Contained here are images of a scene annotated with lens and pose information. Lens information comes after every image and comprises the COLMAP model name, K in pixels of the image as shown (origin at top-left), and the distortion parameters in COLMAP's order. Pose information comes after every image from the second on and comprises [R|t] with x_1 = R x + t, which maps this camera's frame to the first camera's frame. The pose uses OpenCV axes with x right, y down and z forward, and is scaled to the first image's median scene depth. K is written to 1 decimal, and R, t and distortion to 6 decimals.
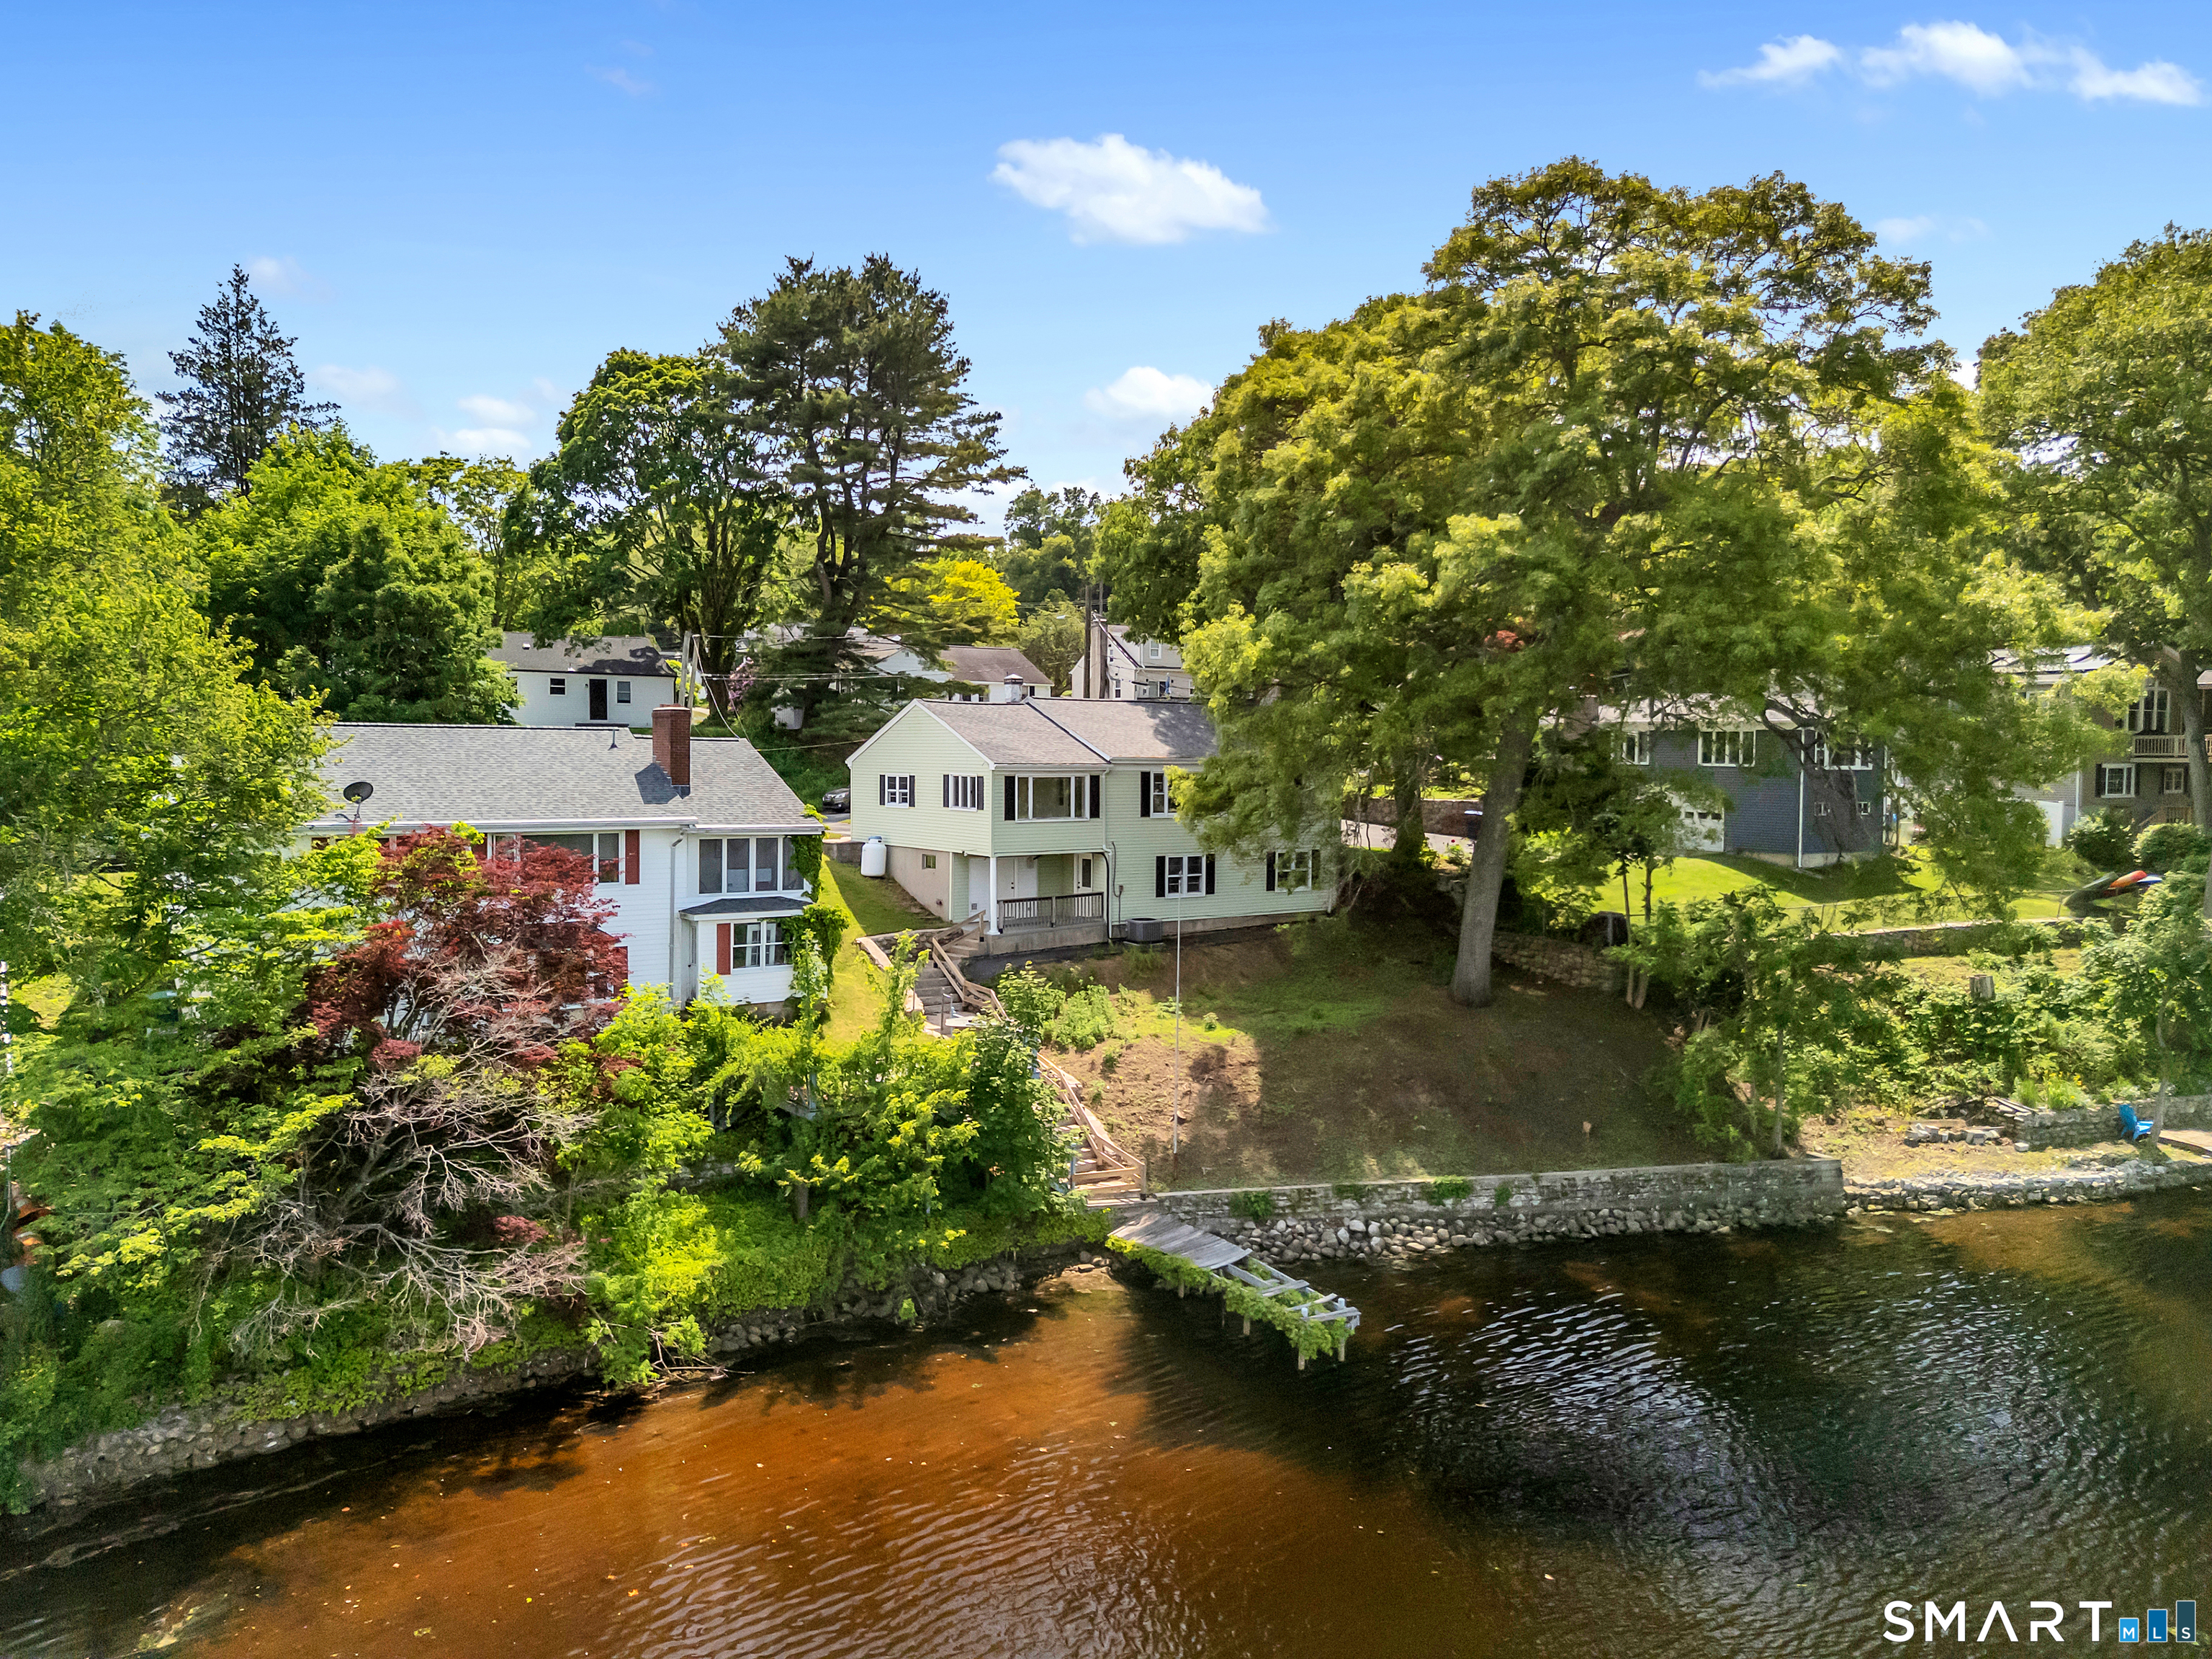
lens RADIAL K [[1597.4, 0, 1106.0], [0, 1597.4, 829.5], [0, 0, 1]] dist [0.059944, 0.000236]
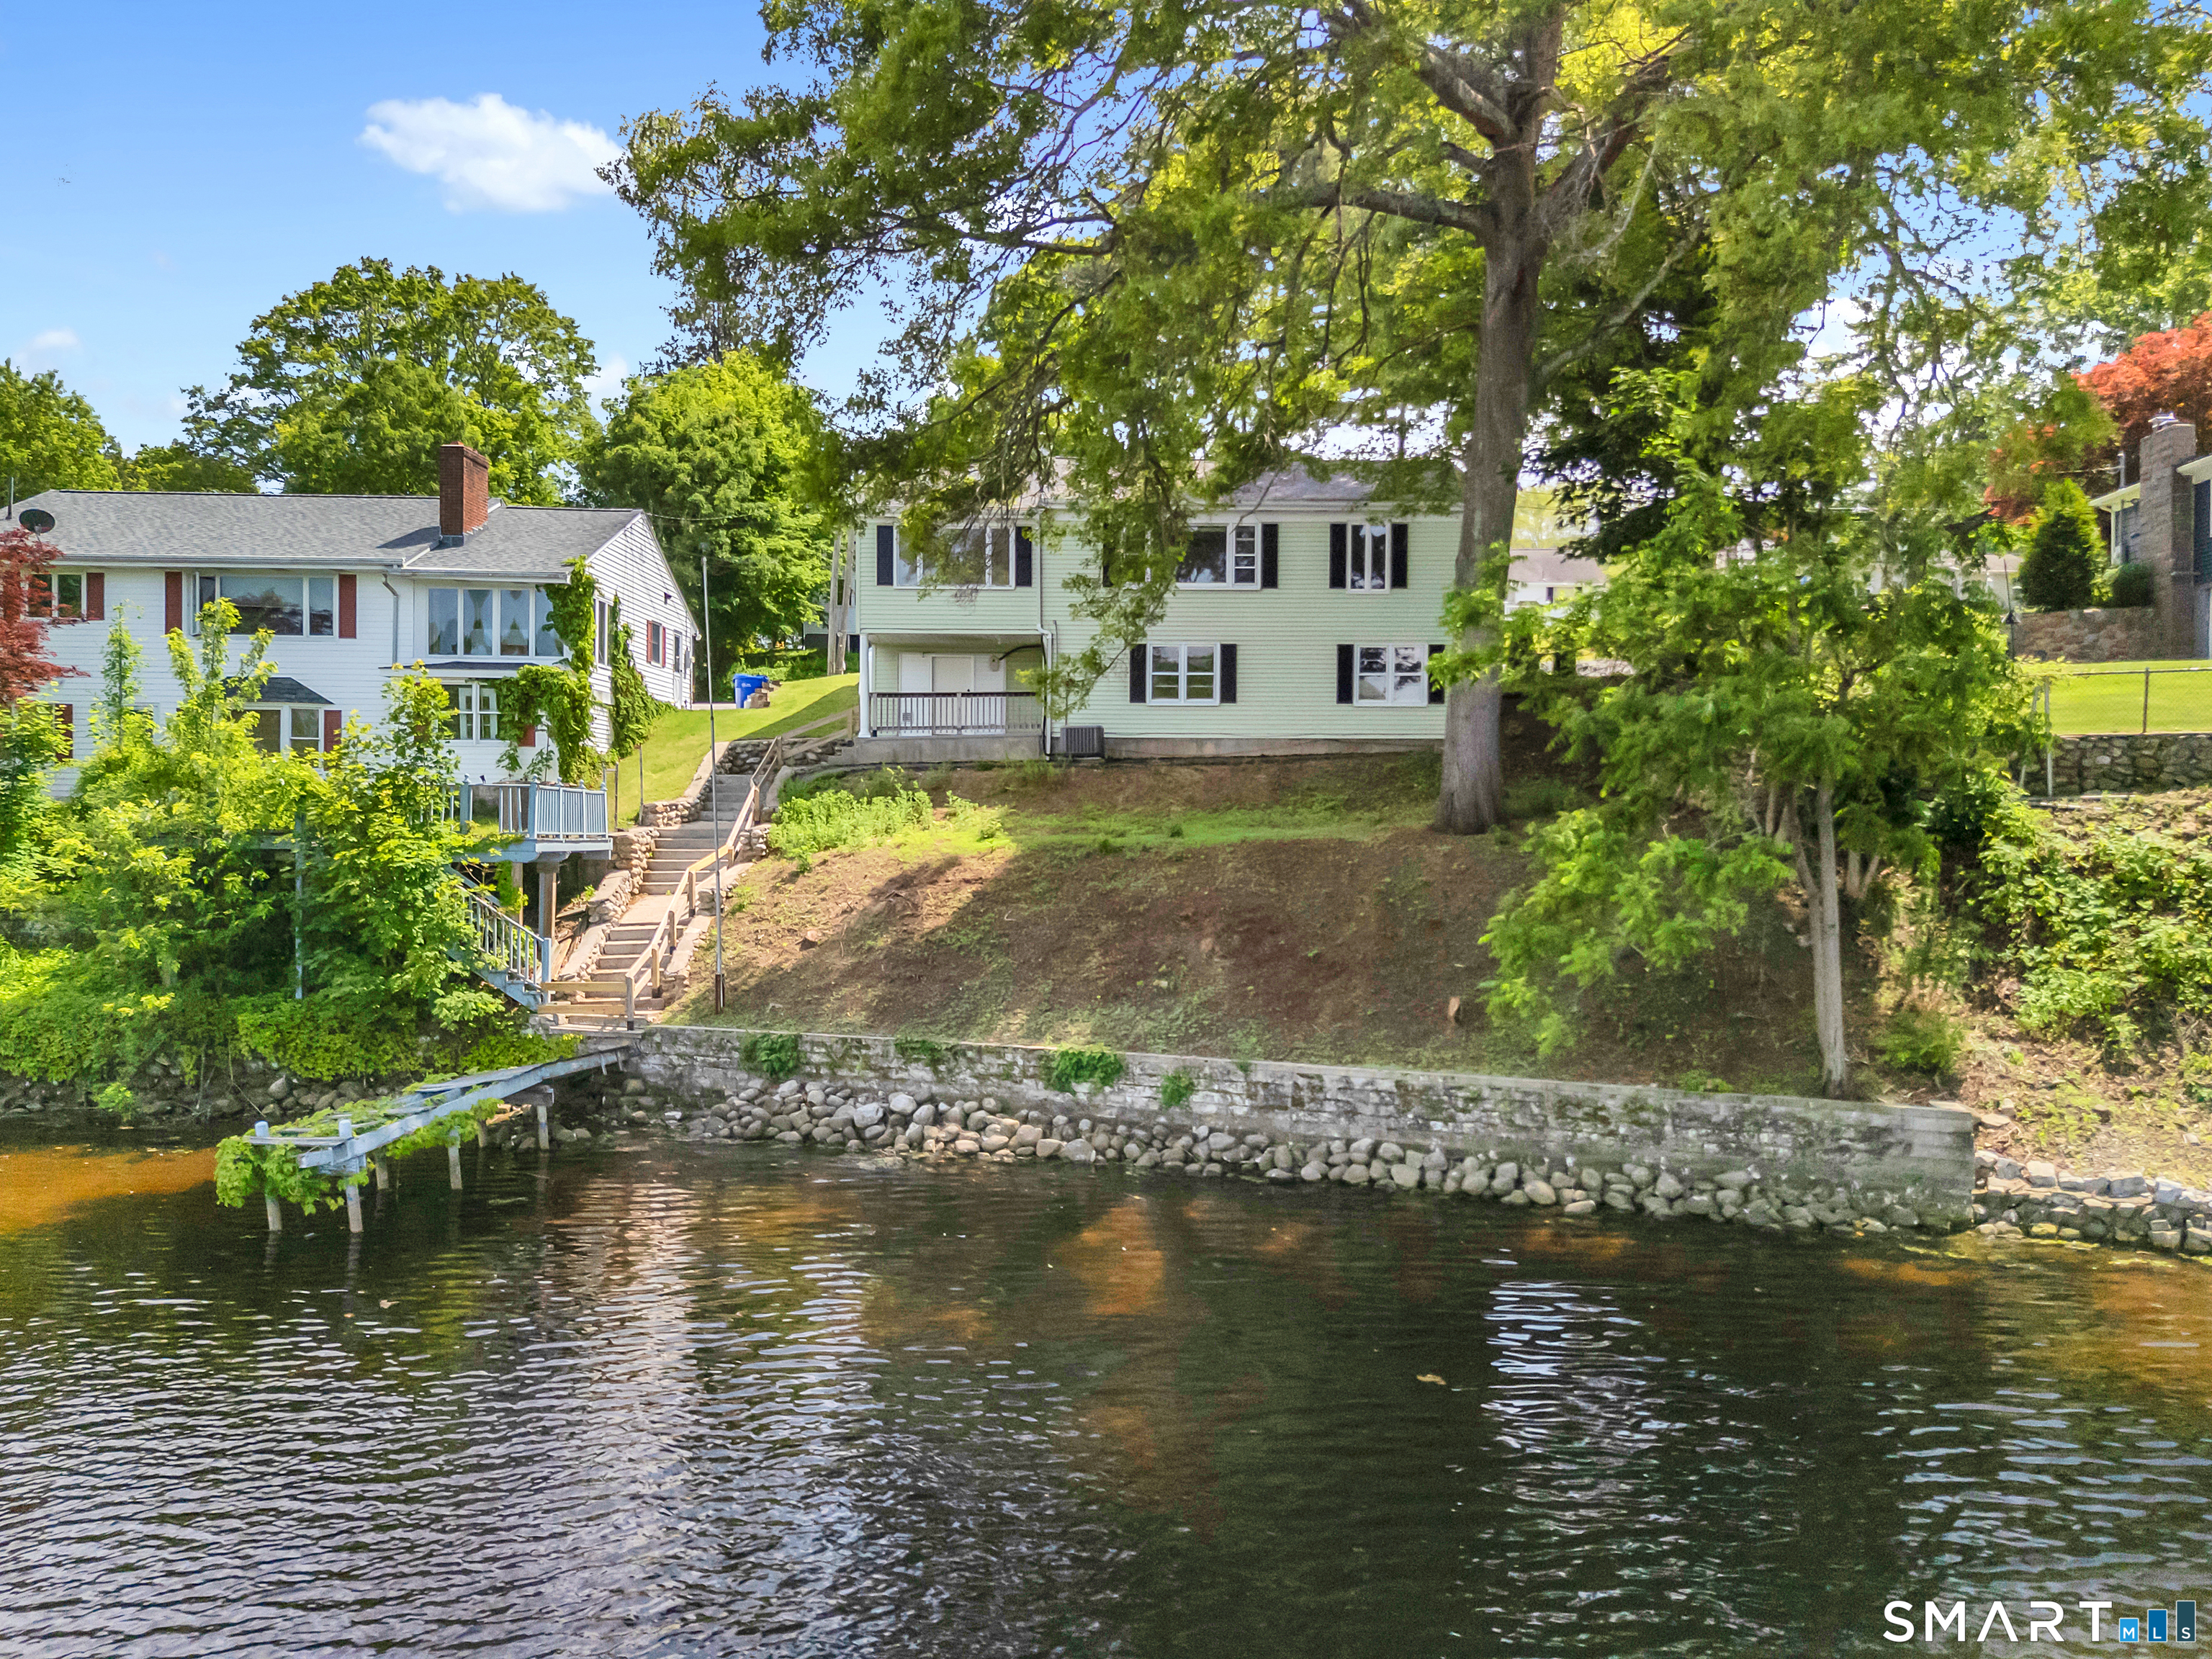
lens RADIAL K [[1597.4, 0, 1106.0], [0, 1597.4, 829.5], [0, 0, 1]] dist [0.059944, 0.000236]
pose [[0.830059, 0.006873, -0.557633, 0.432512], [-0.025781, 0.999328, -0.026059, 0.121569], [0.557079, 0.036007, 0.829679, 0.414199]]
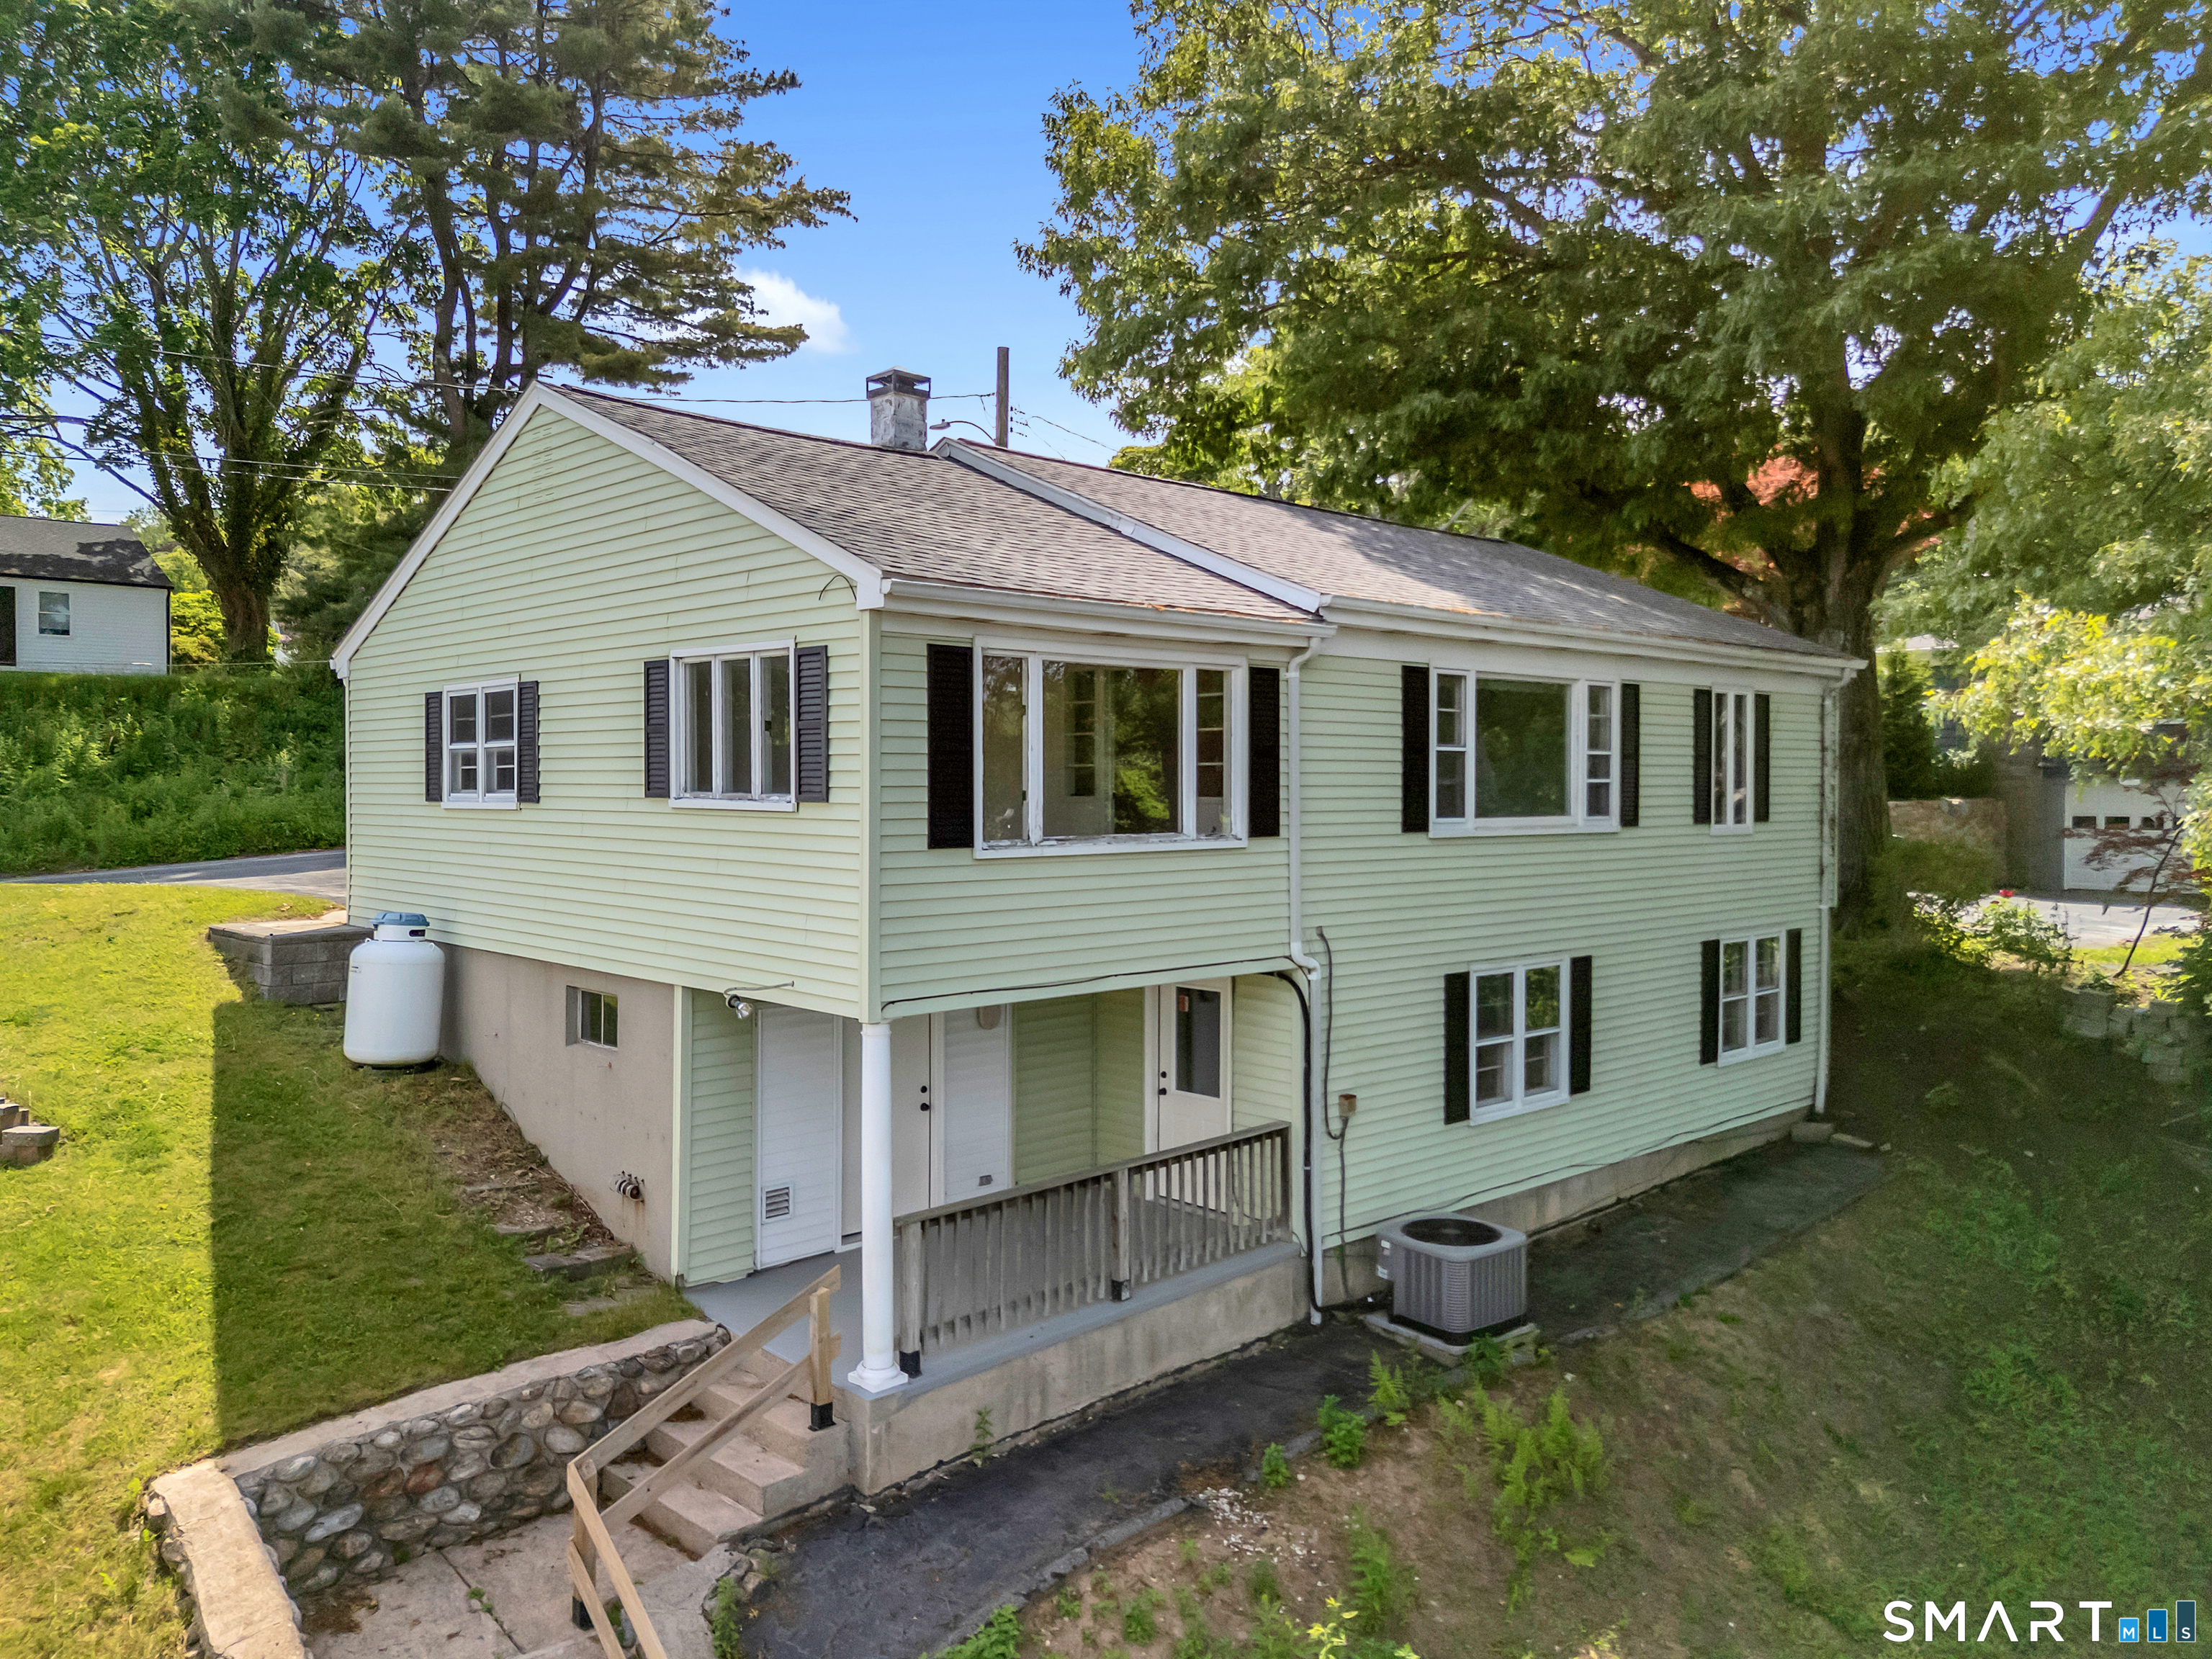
lens RADIAL K [[1597.4, 0, 1106.0], [0, 1597.4, 829.5], [0, 0, 1]] dist [0.059944, 0.000236]
pose [[0.990180, -0.008026, 0.139568, -0.067216], [0.011077, 0.999716, -0.021098, -0.003359], [-0.139359, 0.022437, 0.989988, 0.752709]]
